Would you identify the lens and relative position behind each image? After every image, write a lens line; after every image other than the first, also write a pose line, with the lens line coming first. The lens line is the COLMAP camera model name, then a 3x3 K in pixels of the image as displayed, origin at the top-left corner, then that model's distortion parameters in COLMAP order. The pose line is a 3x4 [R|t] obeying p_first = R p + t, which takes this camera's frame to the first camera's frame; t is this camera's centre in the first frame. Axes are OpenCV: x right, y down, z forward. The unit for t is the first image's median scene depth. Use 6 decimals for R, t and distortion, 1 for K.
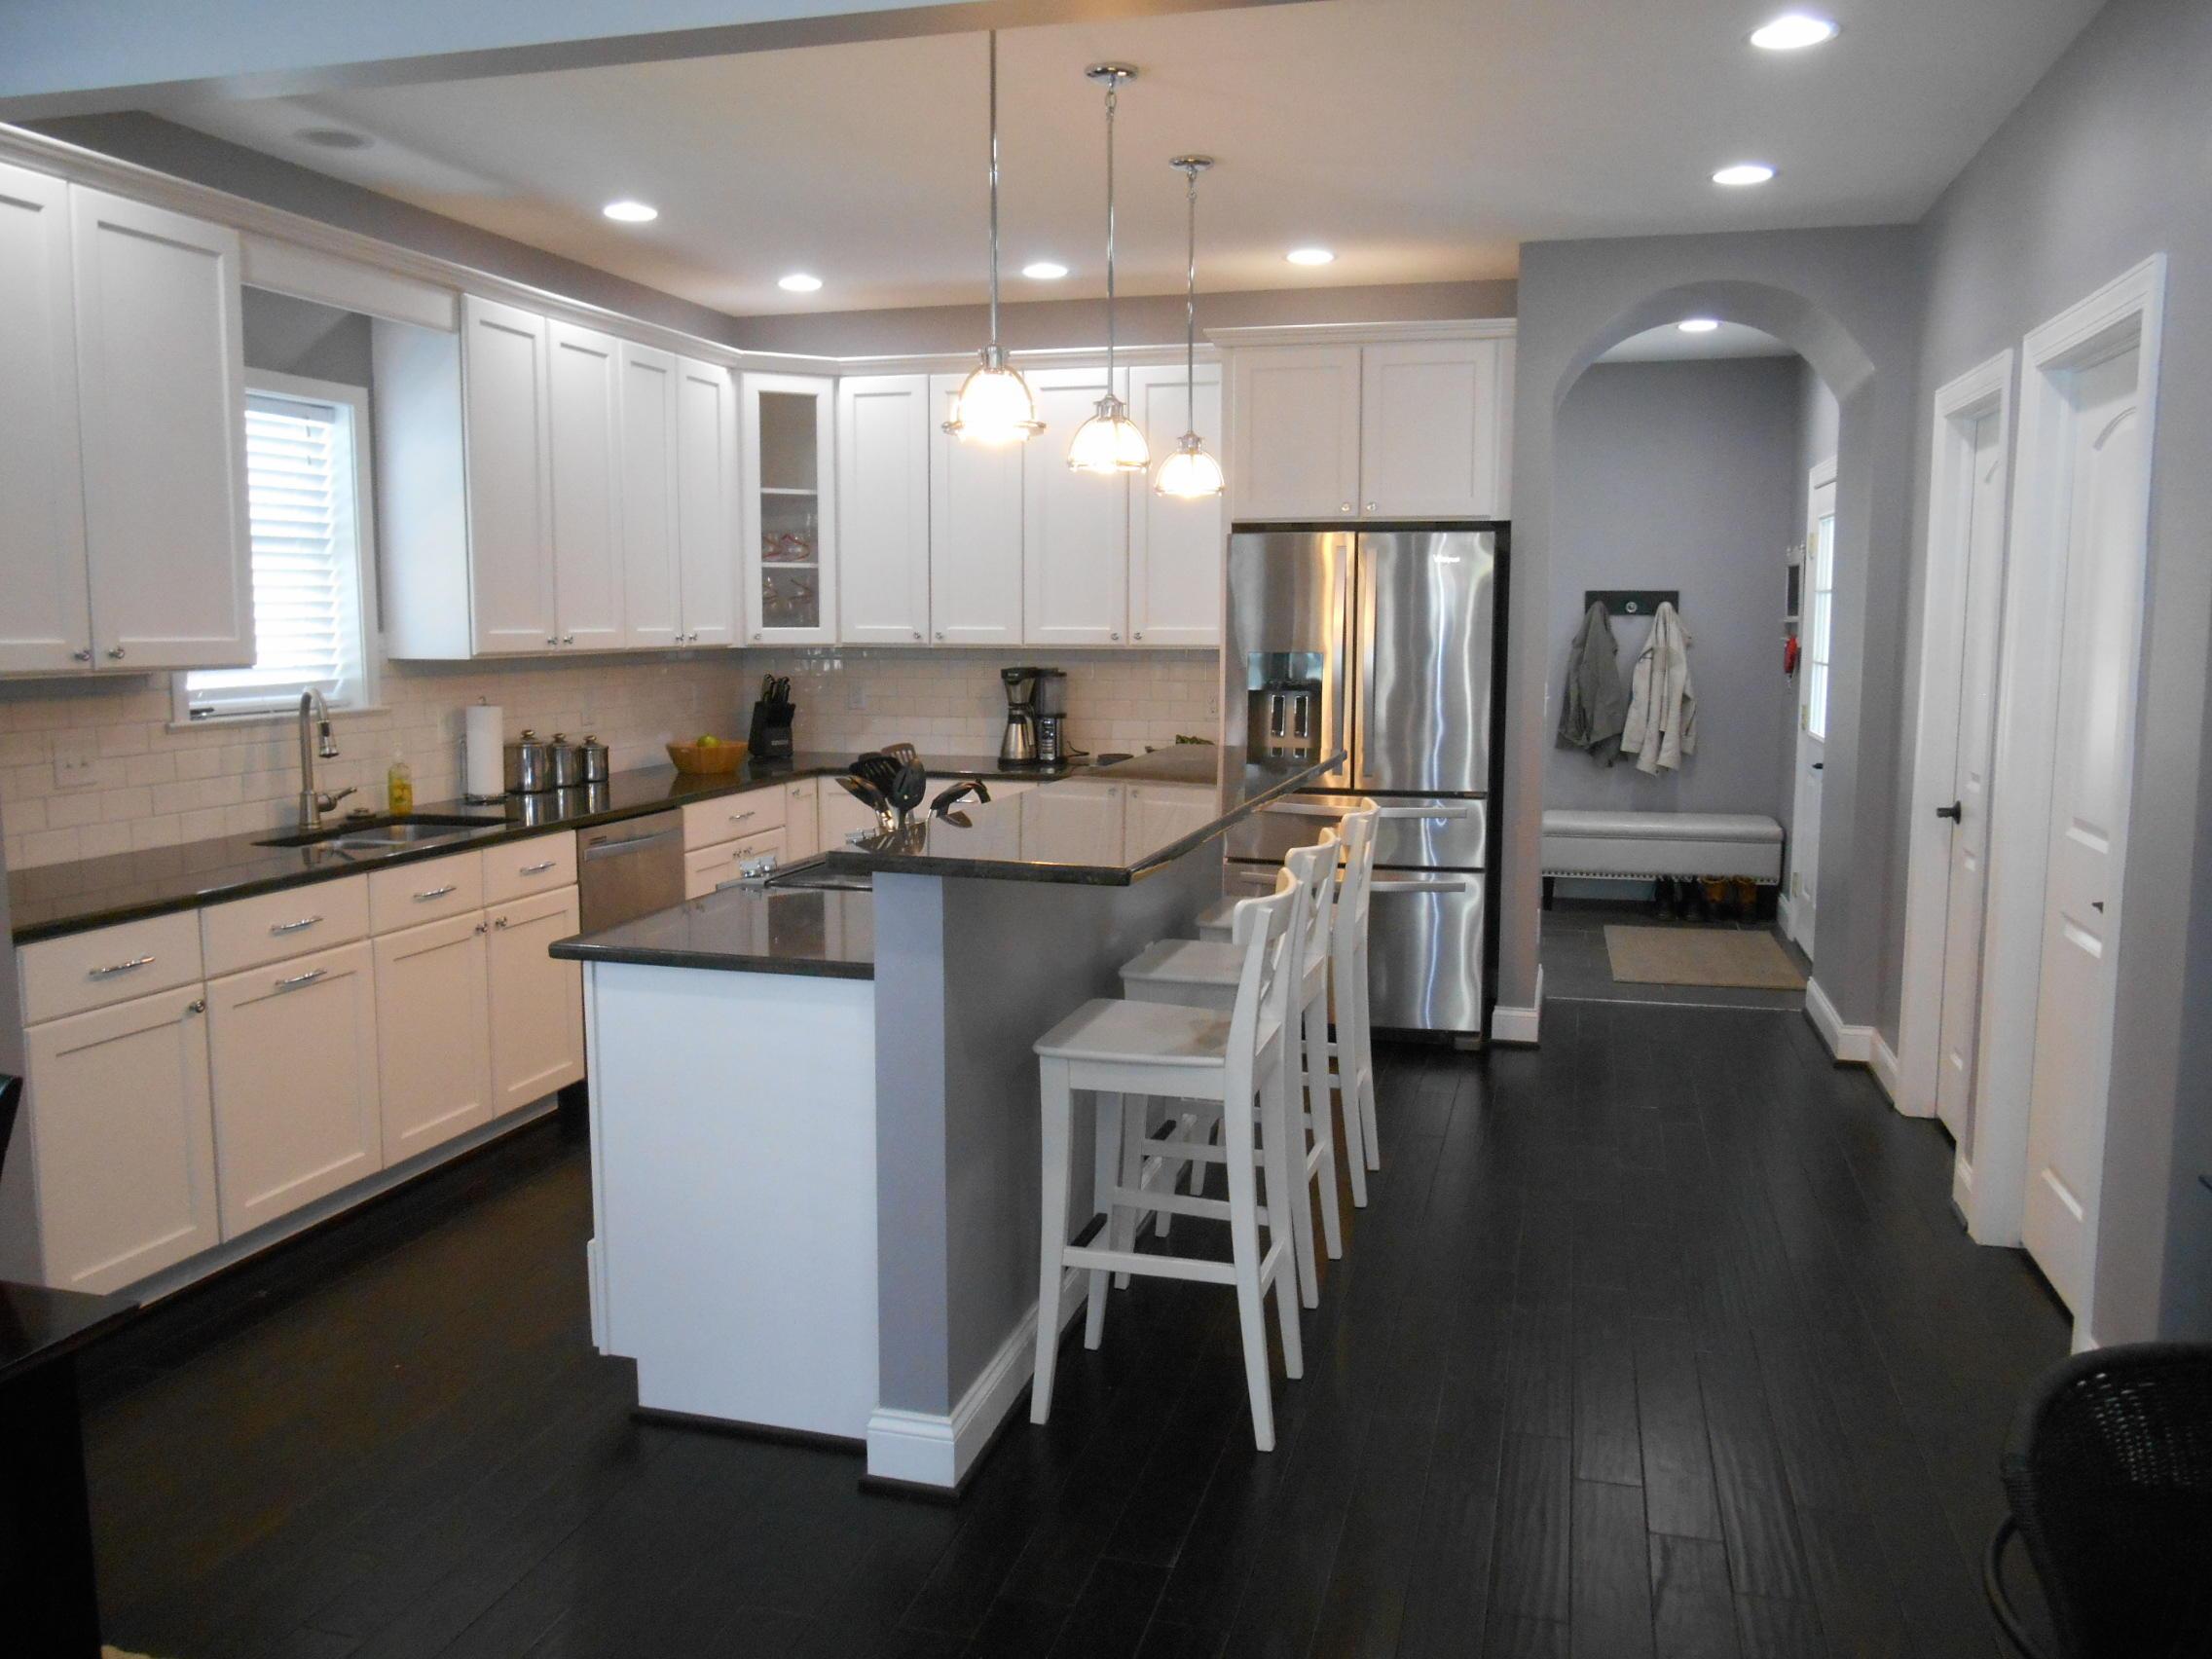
lens RADIAL K [[1735.5, 0, 1101.9], [0, 1735.5, 816.5], [0, 0, 1]] dist [-0.008155, 0.002798]
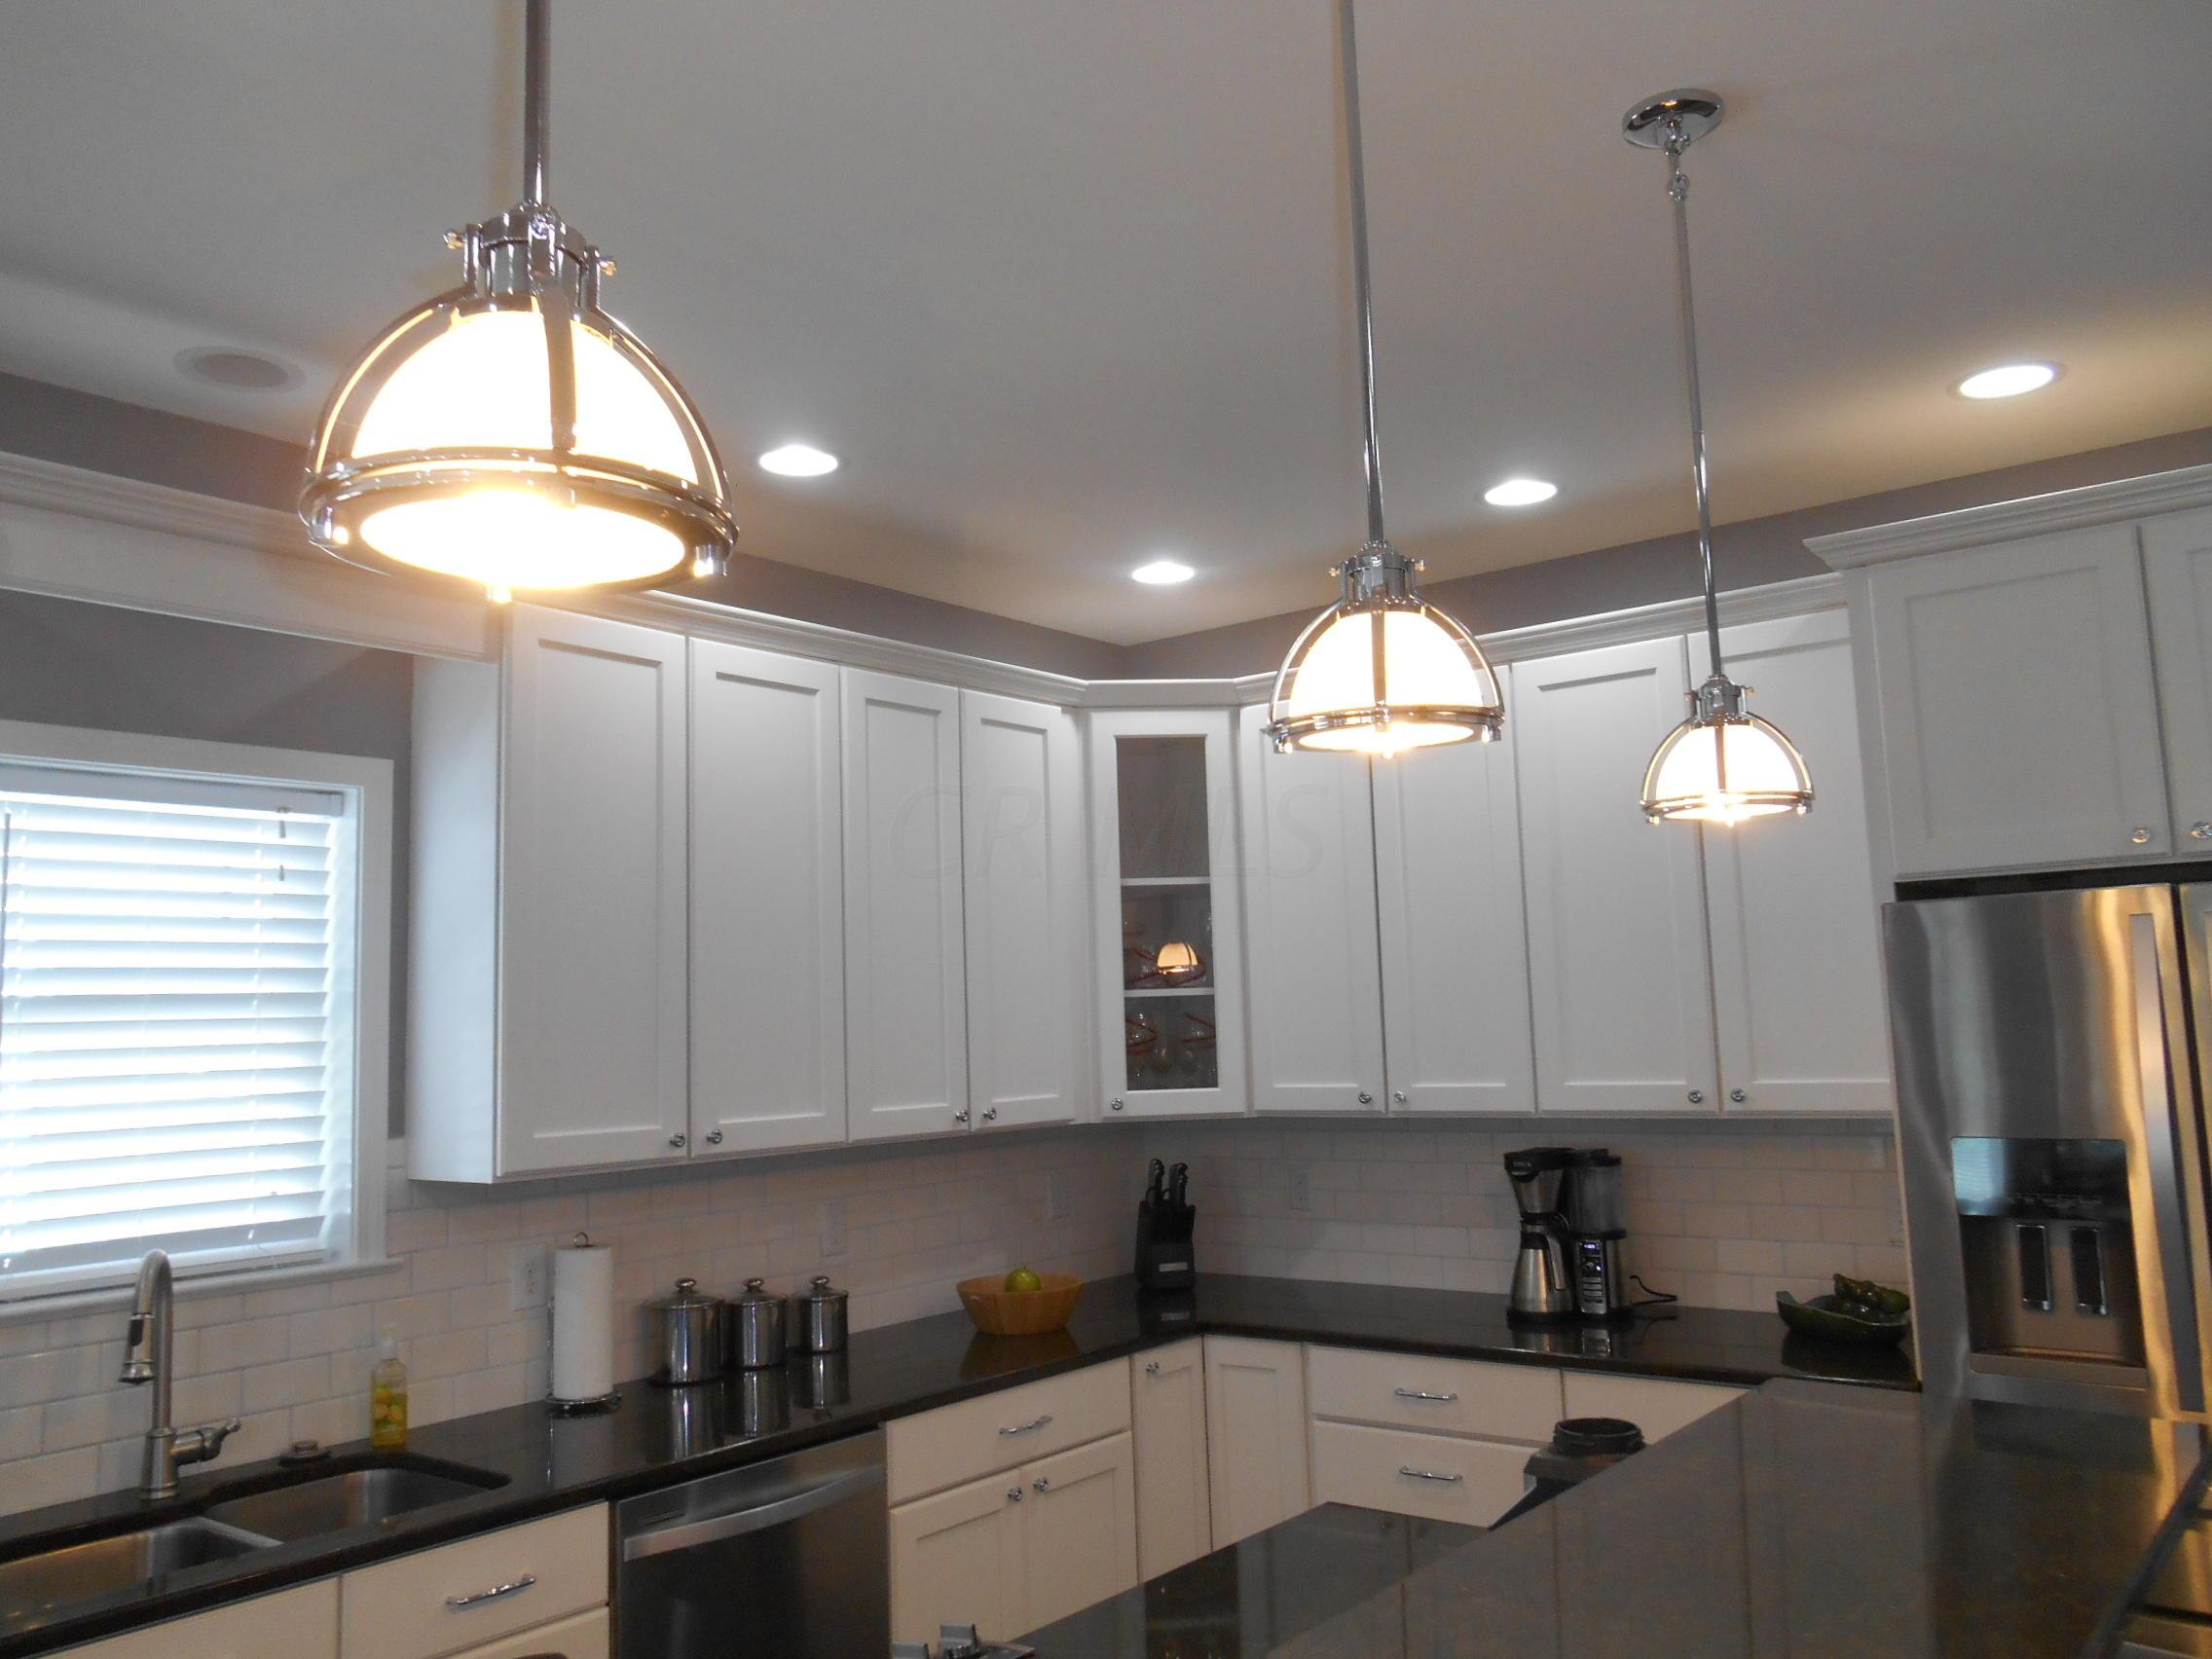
lens RADIAL K [[1735.5, 0, 1101.9], [0, 1735.5, 816.5], [0, 0, 1]] dist [-0.008155, 0.002798]
pose [[0.919759, -0.080067, -0.384231, 0.053457], [-0.010510, 0.973595, -0.228040, -0.062344], [0.392344, 0.213780, 0.894631, 0.405927]]
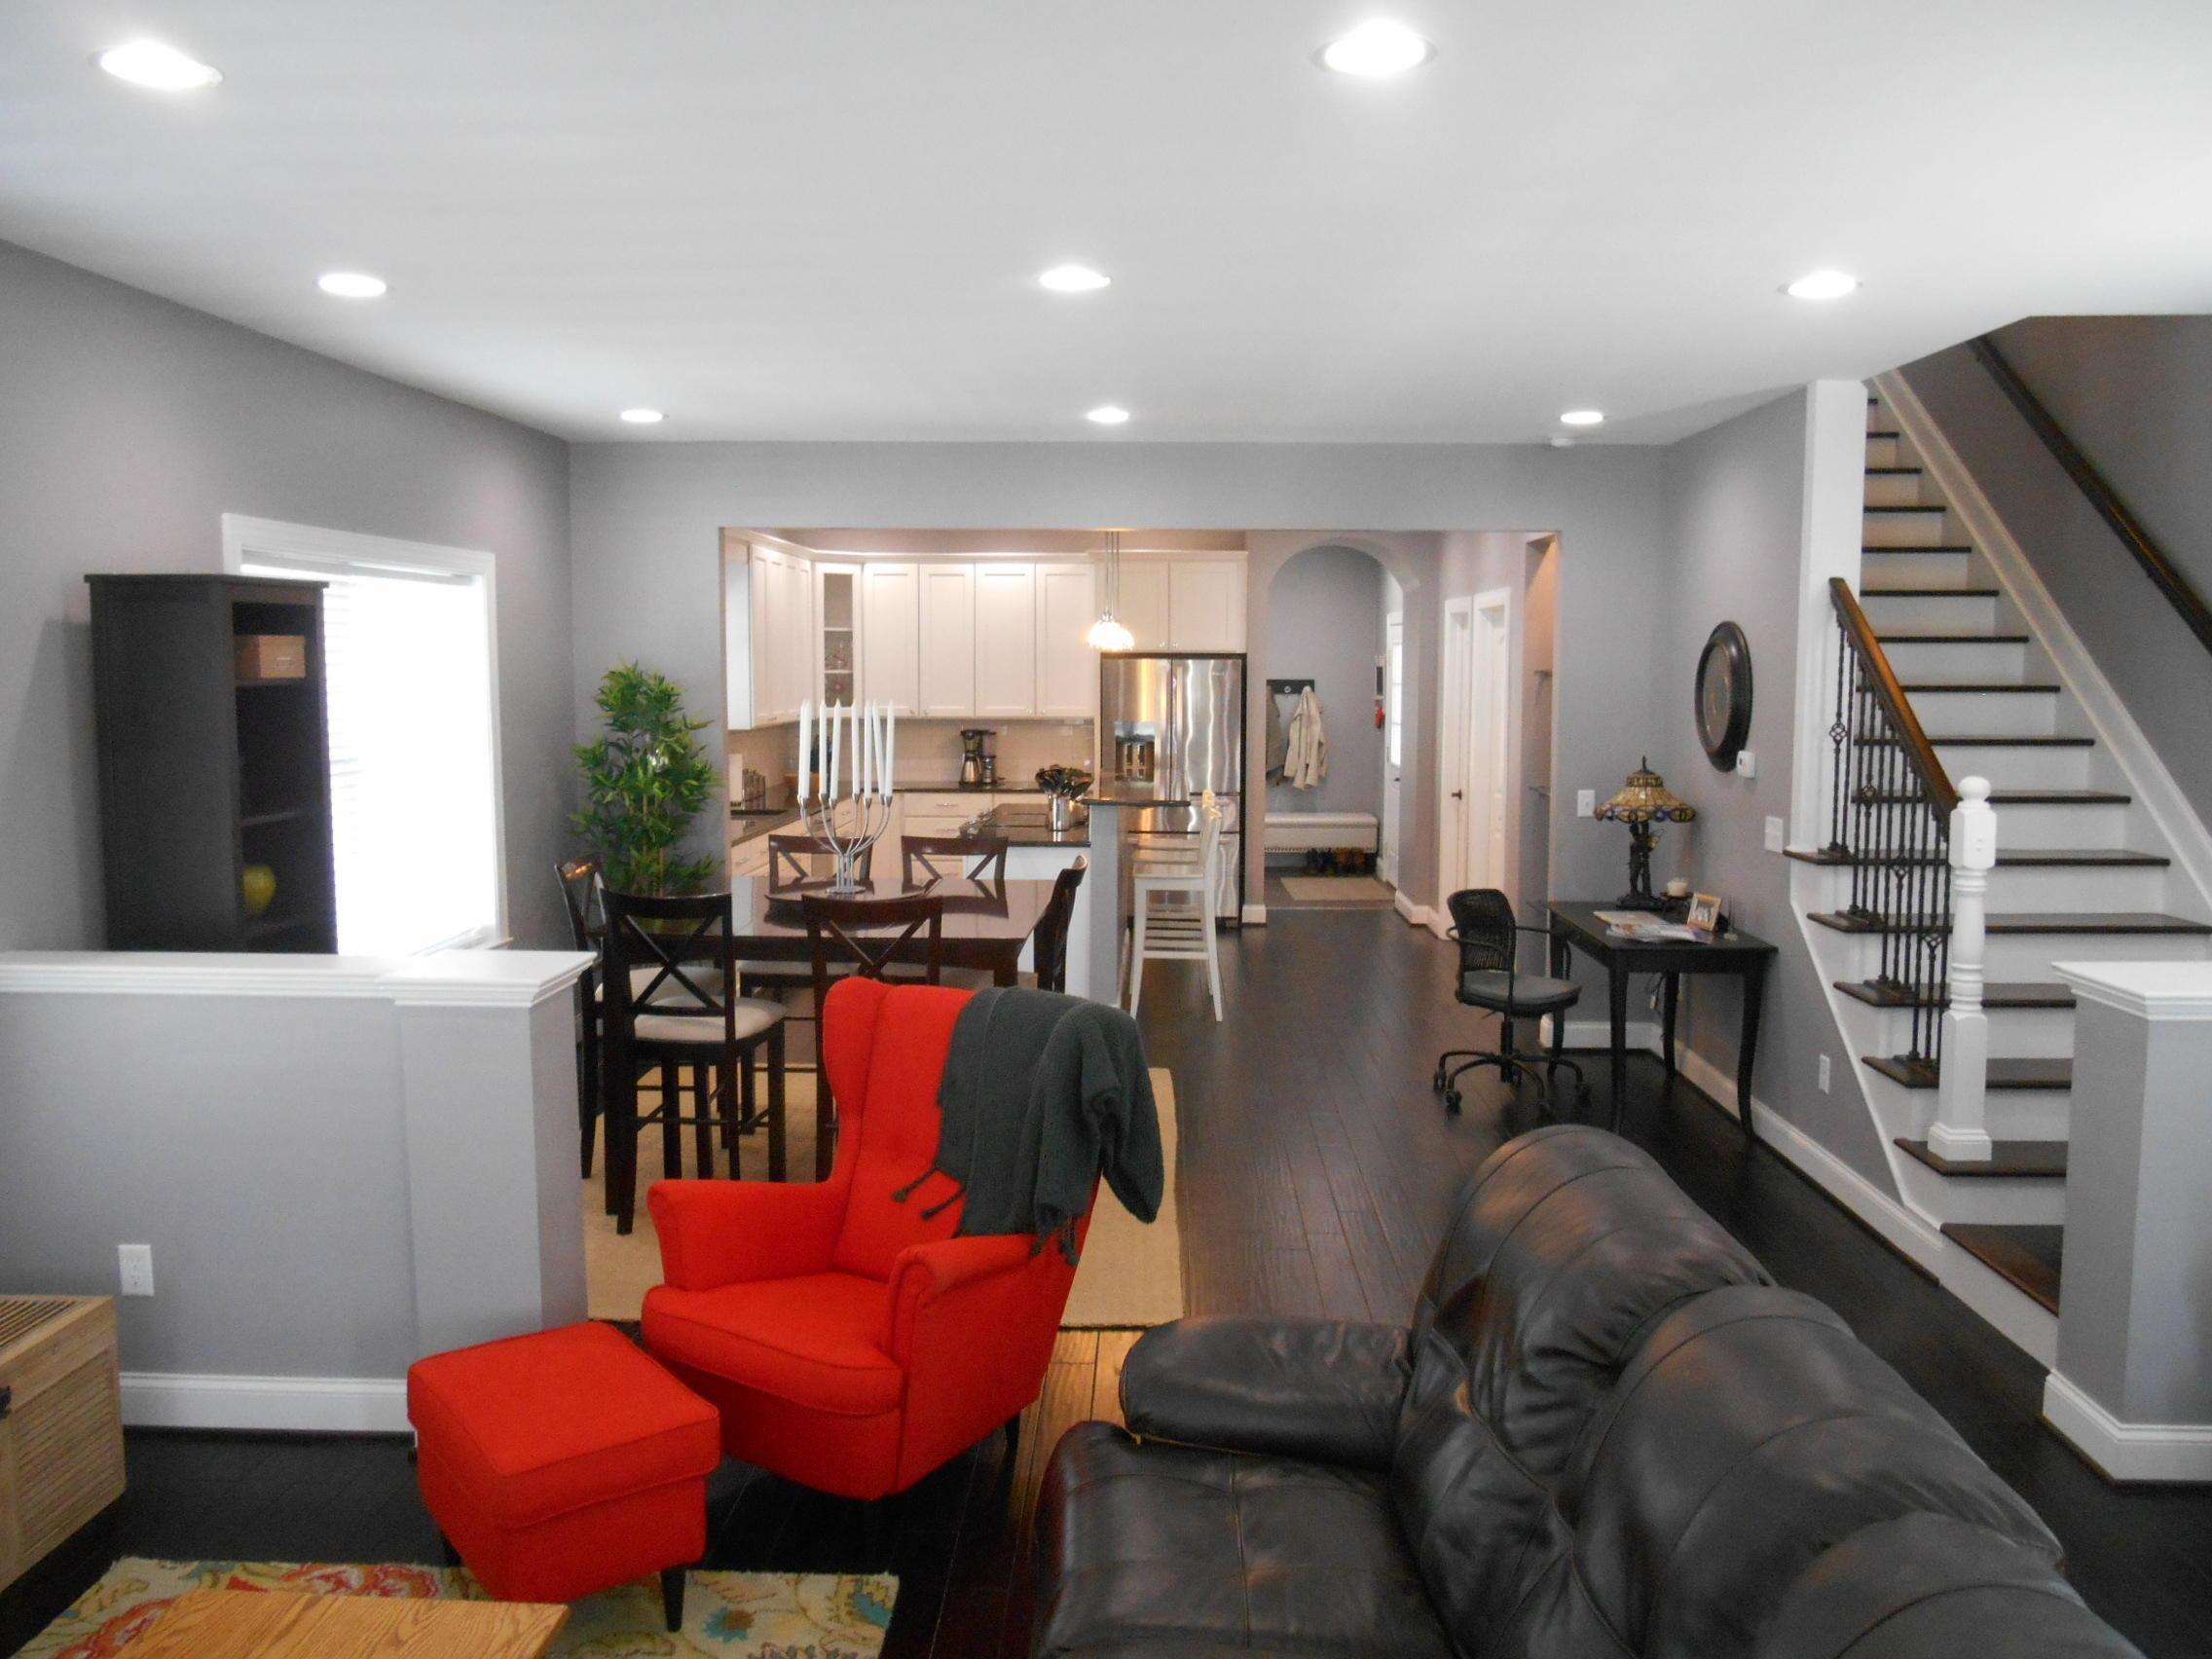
lens RADIAL K [[1735.5, 0, 1101.9], [0, 1735.5, 816.5], [0, 0, 1]] dist [-0.008155, 0.002798]
pose [[0.973681, -0.018835, 0.227138, -0.329438], [0.025396, 0.999339, -0.025995, 0.052967], [-0.226498, 0.031079, 0.973516, -0.763829]]
